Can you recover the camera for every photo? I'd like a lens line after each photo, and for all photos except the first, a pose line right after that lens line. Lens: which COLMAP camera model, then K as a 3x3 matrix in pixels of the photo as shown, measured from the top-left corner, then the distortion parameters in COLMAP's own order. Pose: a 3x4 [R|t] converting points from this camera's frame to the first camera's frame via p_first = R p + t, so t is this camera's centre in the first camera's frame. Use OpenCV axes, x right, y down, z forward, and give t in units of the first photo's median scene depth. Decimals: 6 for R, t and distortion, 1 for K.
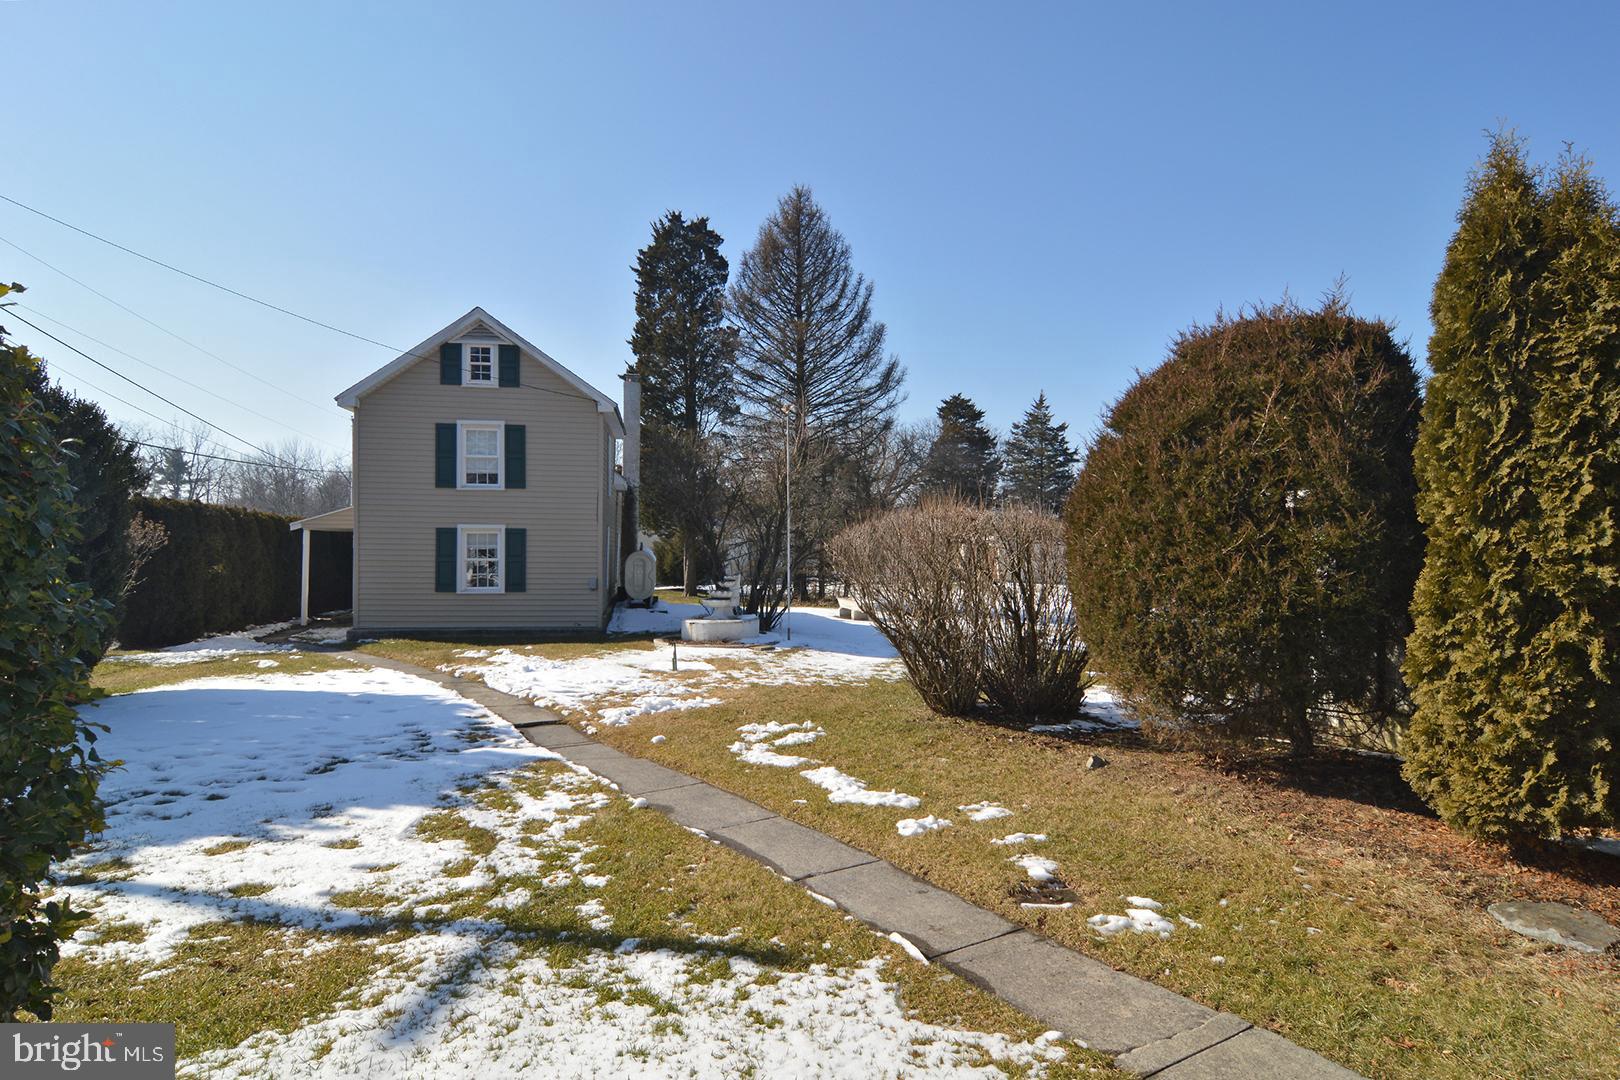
lens RADIAL K [[965.3, 0, 809.4], [0, 965.3, 582.8], [0, 0, 1]] dist [-0.041193, 0.000909]
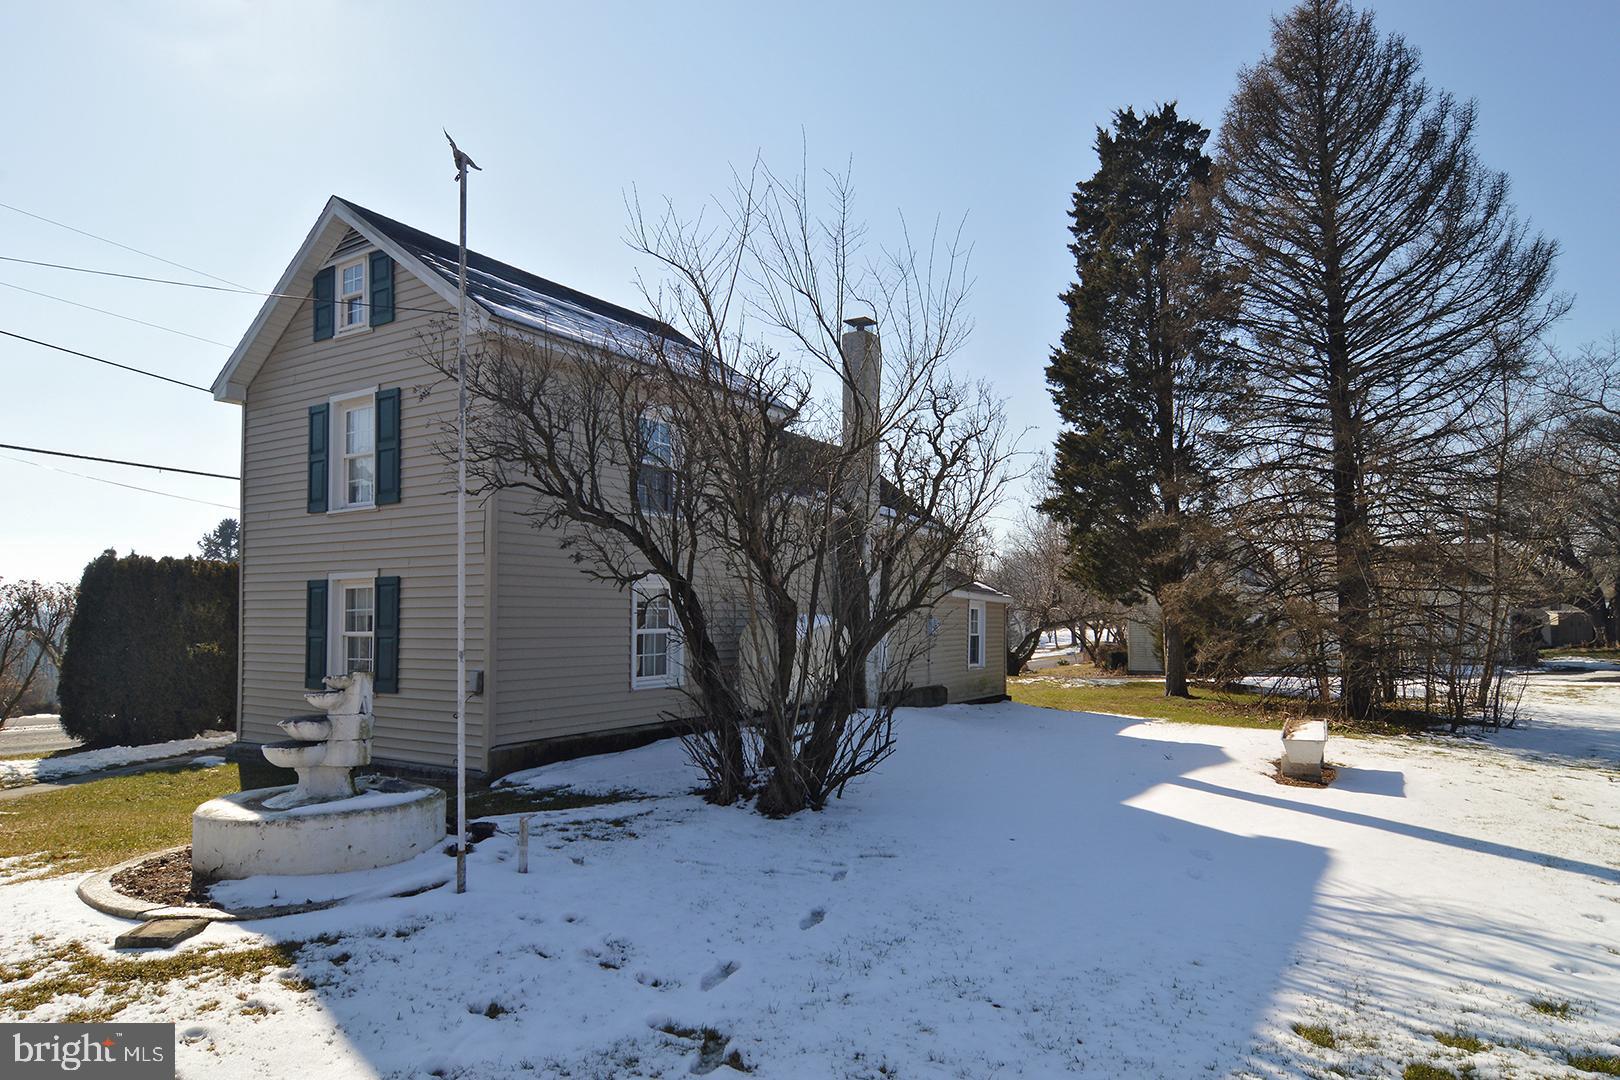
lens RADIAL K [[965.3, 0, 809.4], [0, 965.3, 582.8], [0, 0, 1]] dist [-0.041193, 0.000909]
pose [[0.746740, -0.038298, -0.664012, 0.398789], [-0.019331, 0.996669, -0.079224, -0.025148], [0.664835, 0.071996, 0.743513, 1.308556]]
